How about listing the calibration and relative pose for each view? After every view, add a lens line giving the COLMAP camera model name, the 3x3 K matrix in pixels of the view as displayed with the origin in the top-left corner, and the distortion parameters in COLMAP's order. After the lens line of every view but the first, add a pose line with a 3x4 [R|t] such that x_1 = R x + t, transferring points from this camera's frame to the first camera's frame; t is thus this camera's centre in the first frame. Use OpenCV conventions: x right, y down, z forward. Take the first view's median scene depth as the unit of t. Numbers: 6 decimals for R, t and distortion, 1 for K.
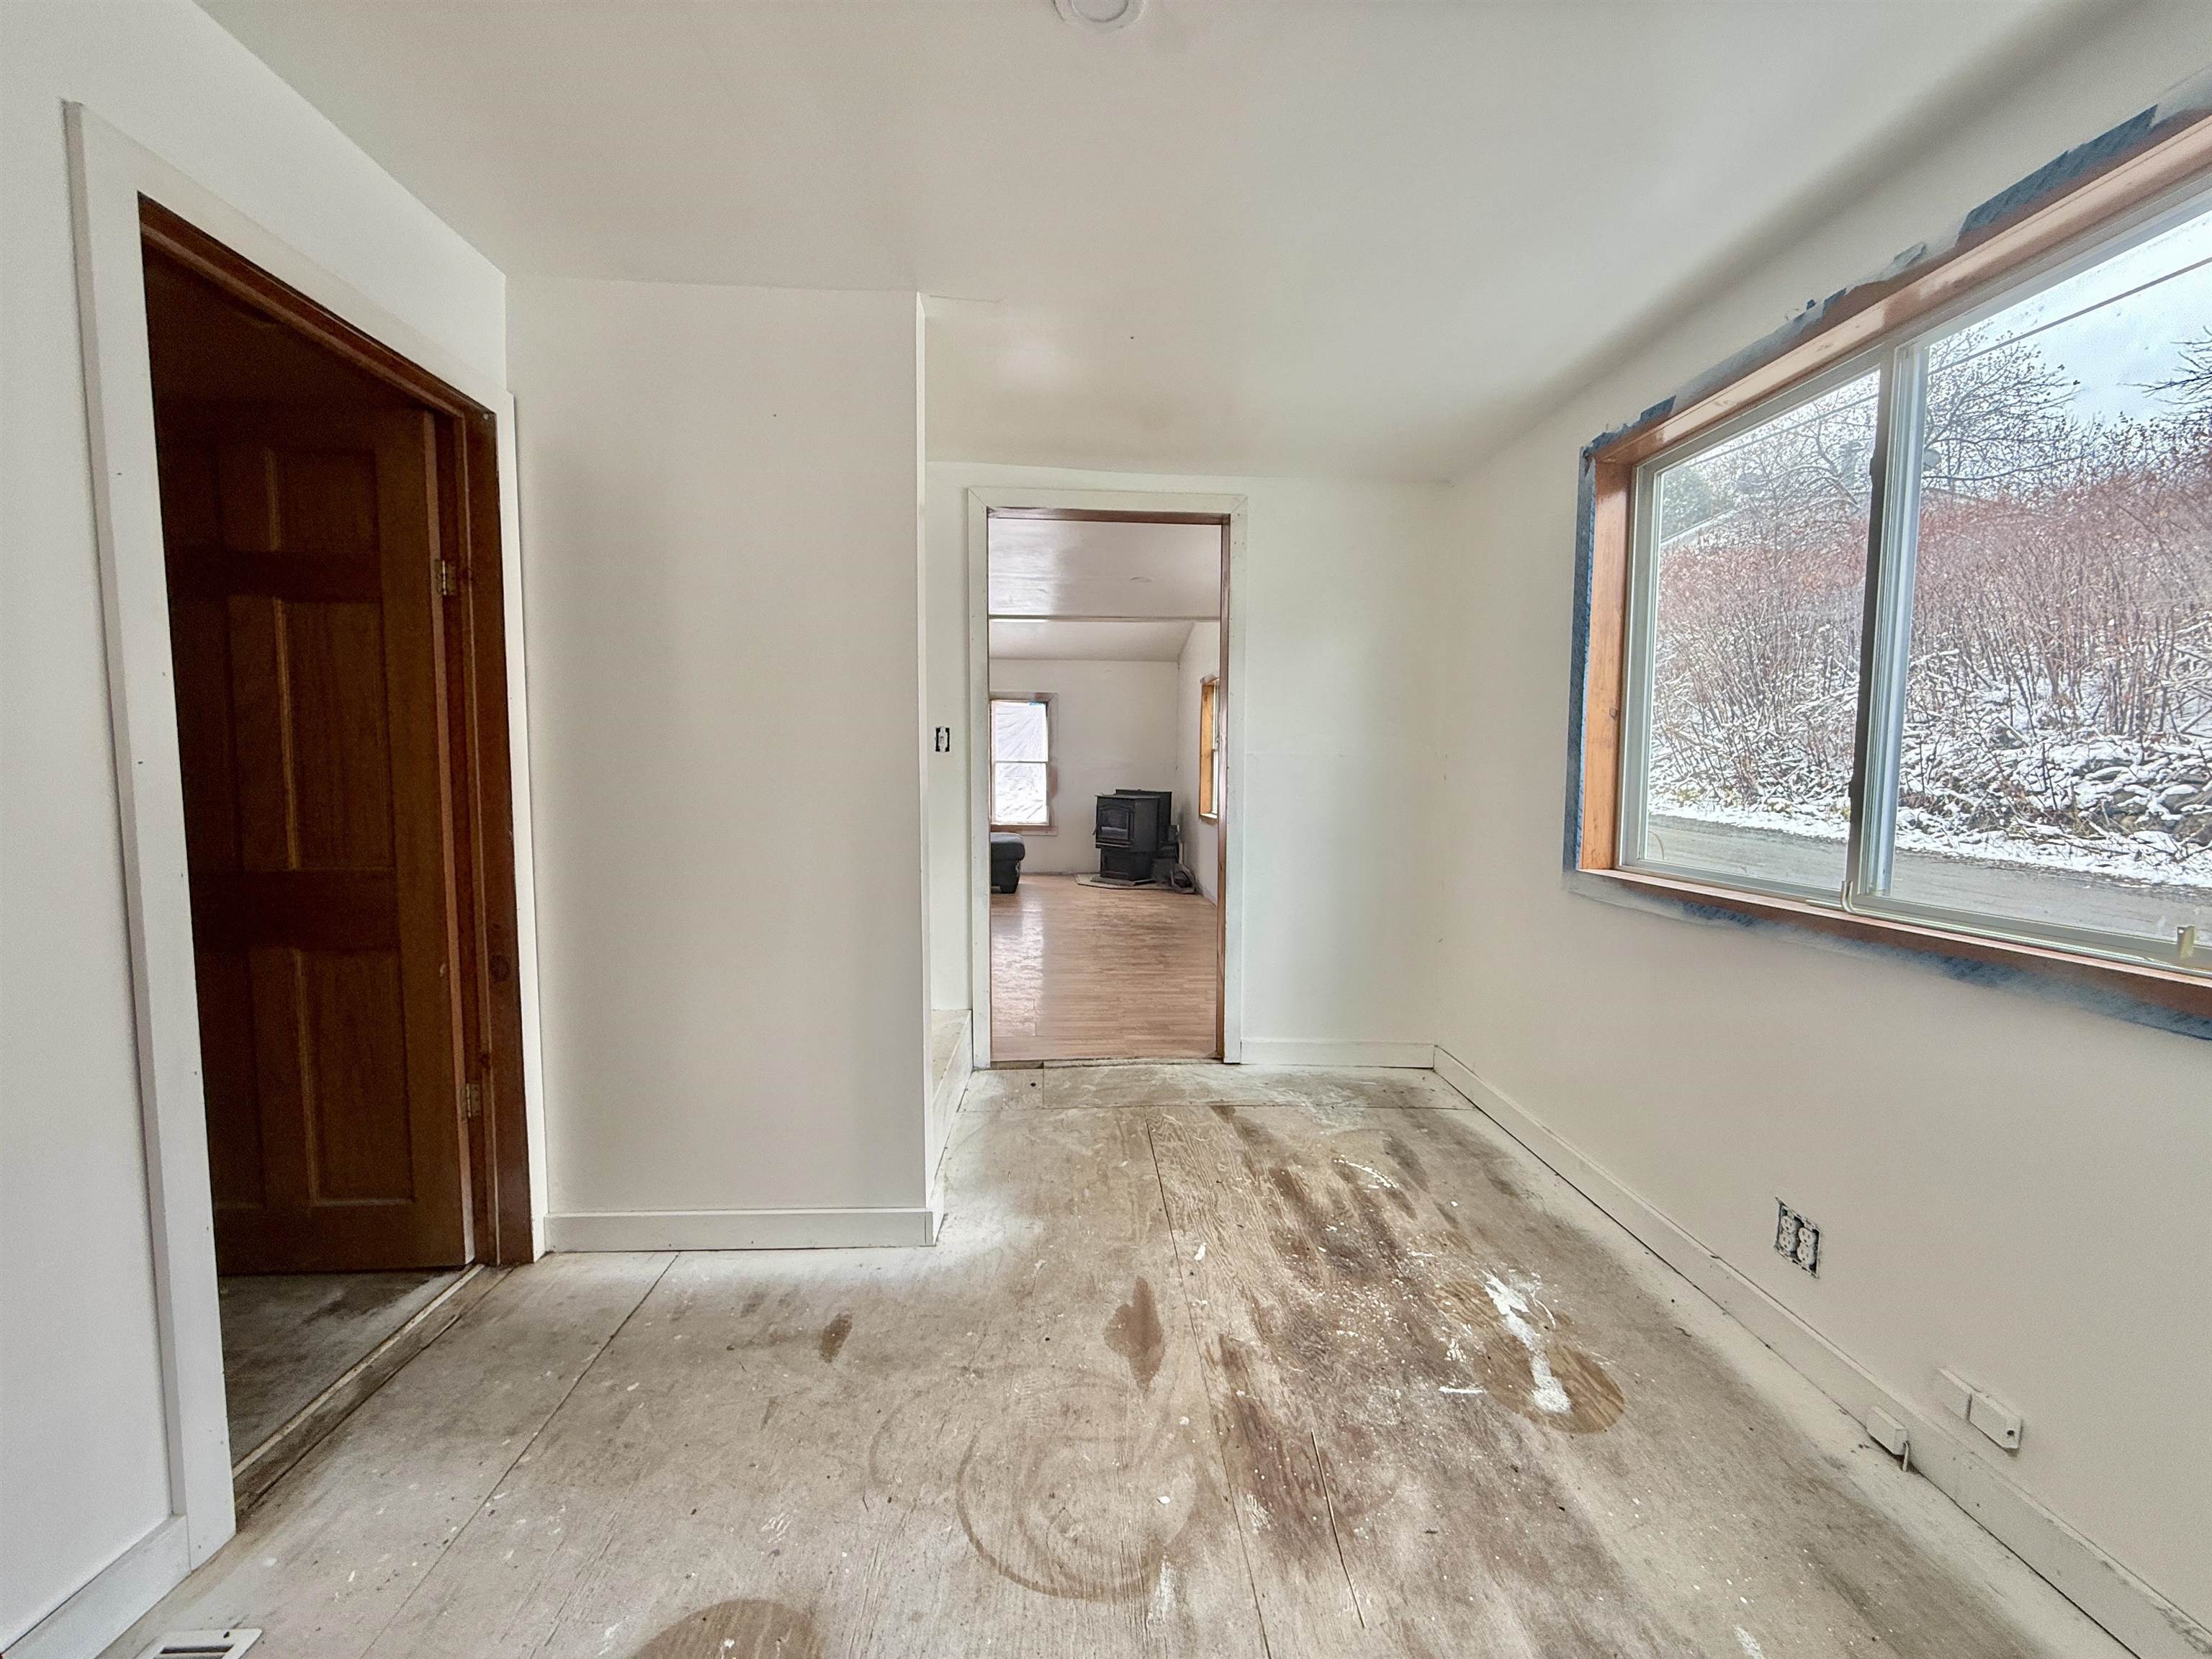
lens RADIAL K [[878.0, 0, 1102.9], [0, 878.0, 830.0], [0, 0, 1]] dist [-0.000252, 0.000025]
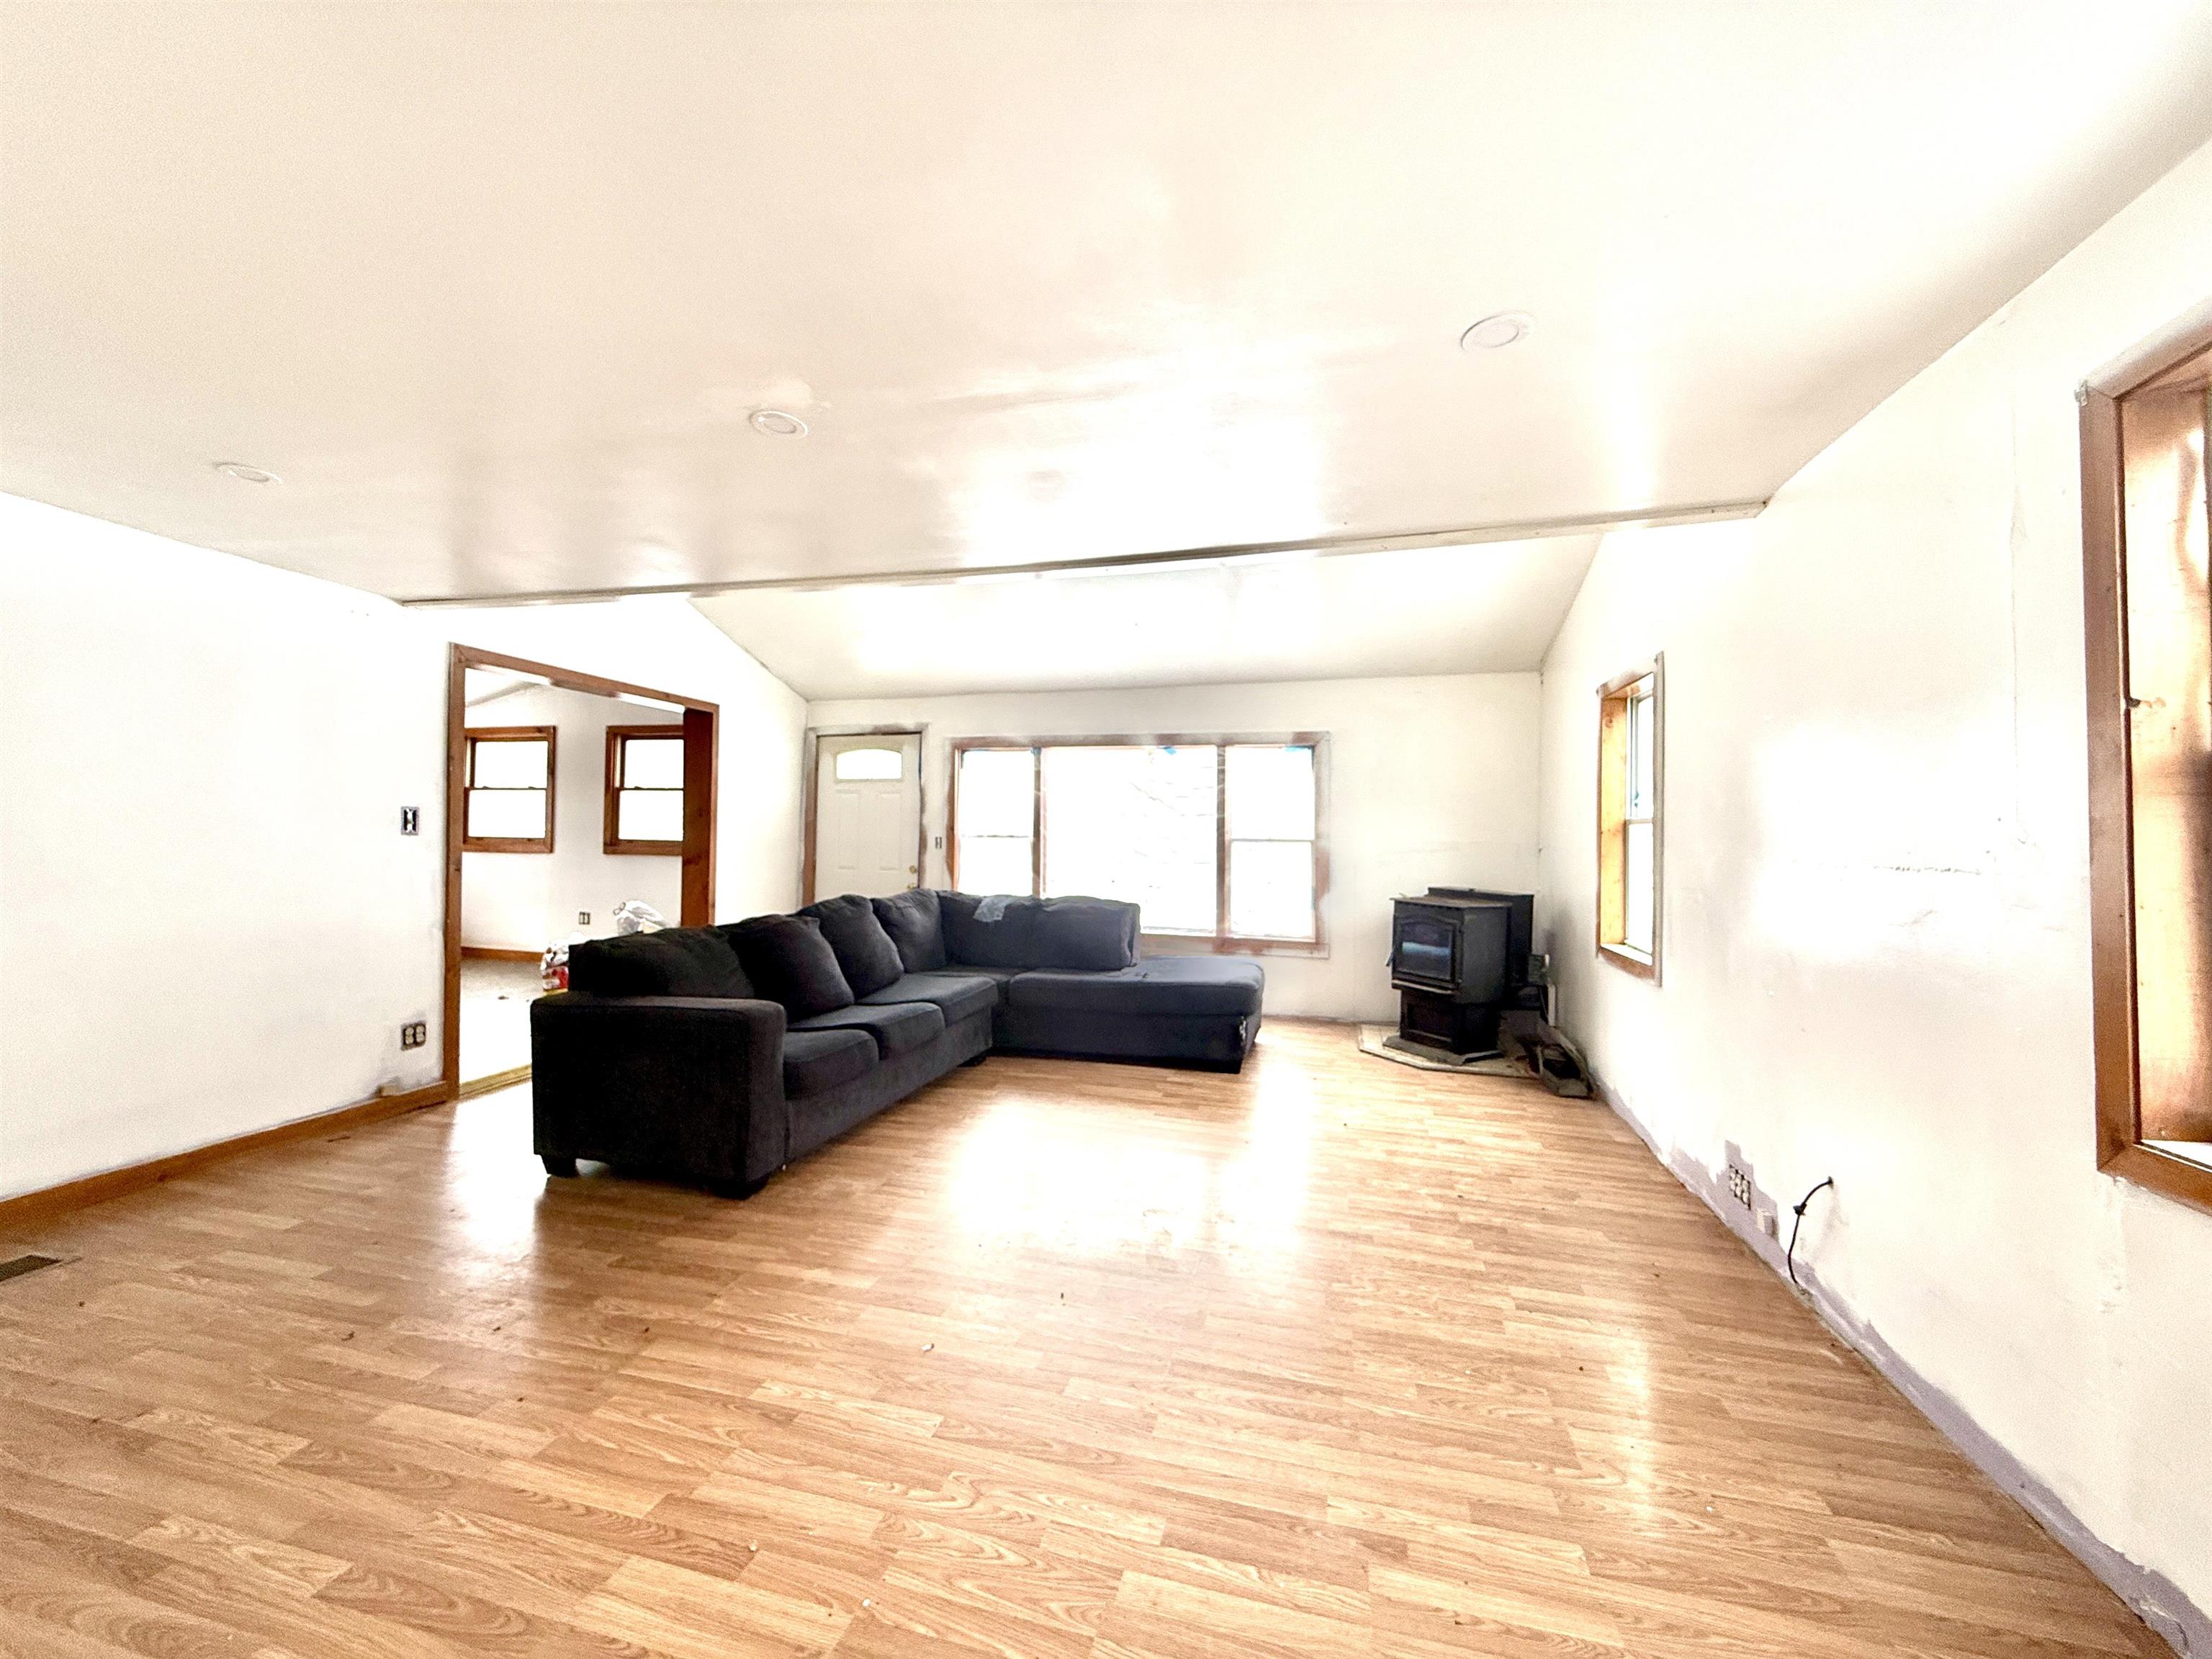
lens RADIAL K [[882.6, 0, 1108.4], [0, 882.6, 829.0], [0, 0, 1]] dist [-0.000057, -0.000086]
pose [[0.942572, -0.005546, -0.333957, 0.050334], [-0.020638, 0.996984, -0.074806, -0.175987], [0.333365, 0.077403, 0.939615, 1.773865]]
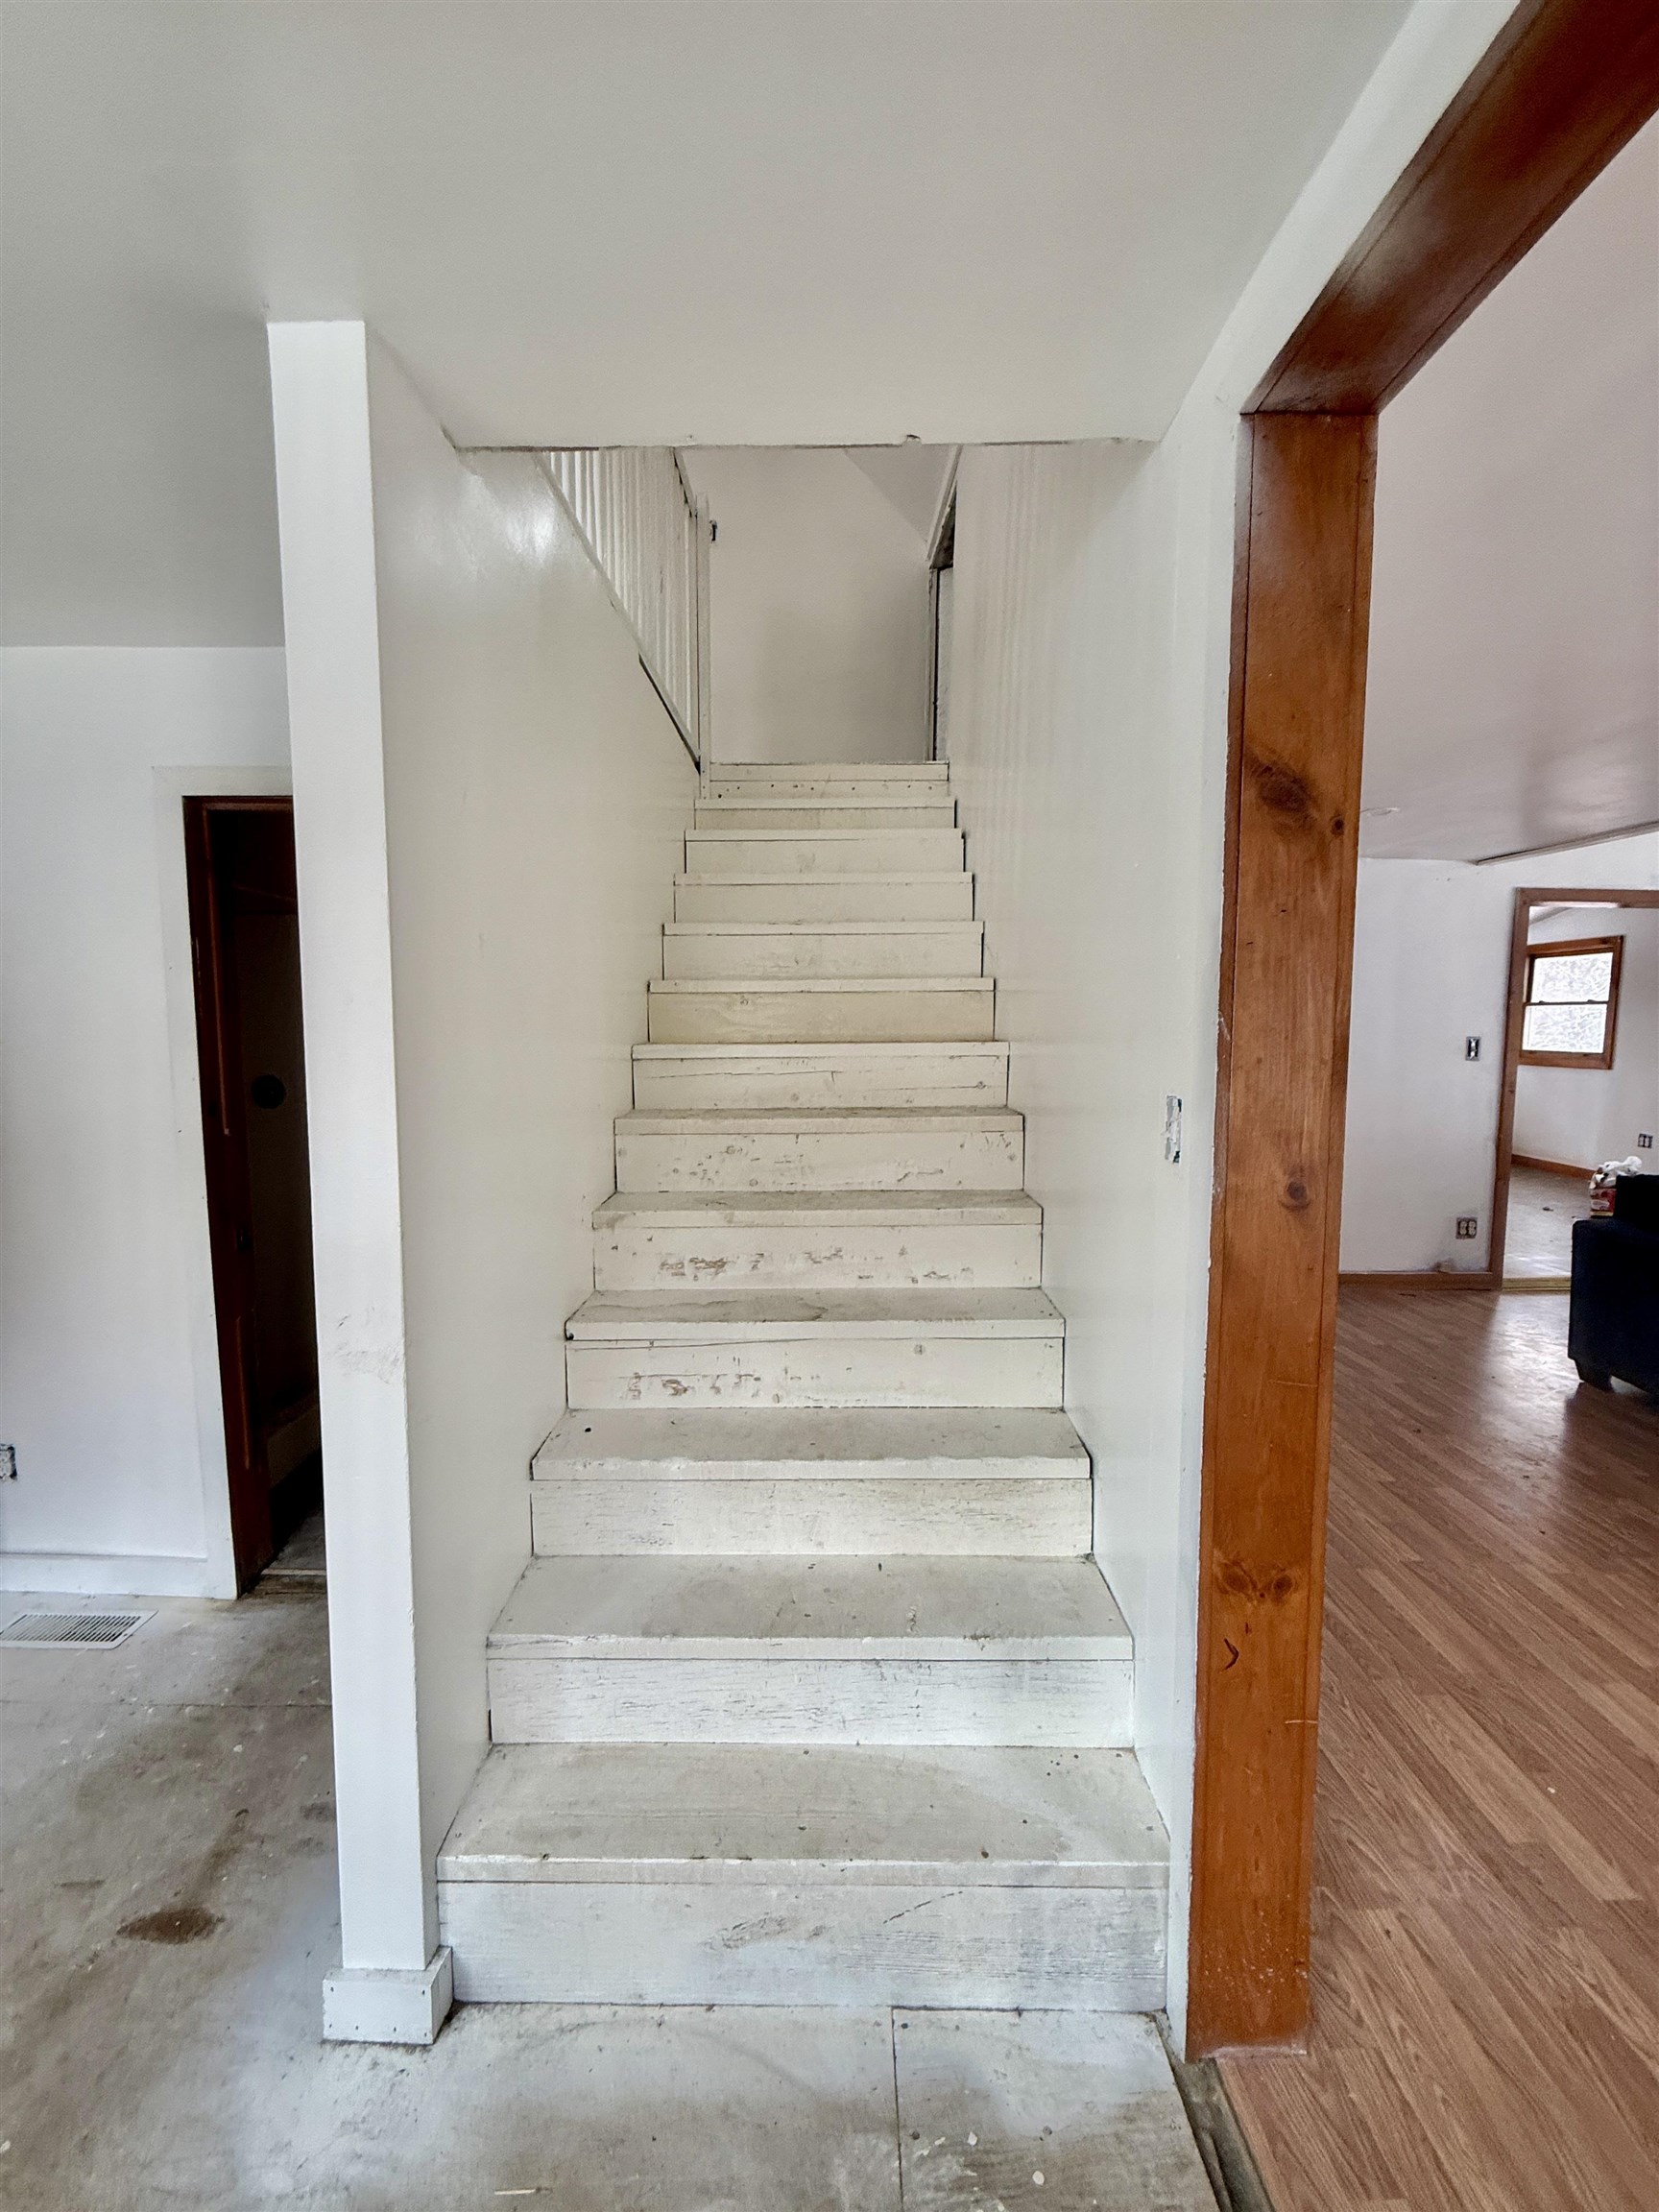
lens RADIAL K [[882.6, 0, 828.6], [0, 882.6, 1104.7], [0, 0, 1]] dist [-0.000057, -0.000086]
pose [[-0.059814, 0.078106, -0.995149, 0.364909], [-0.071316, 0.994052, 0.082306, -0.235336], [0.995659, 0.075893, -0.053888, 1.538118]]
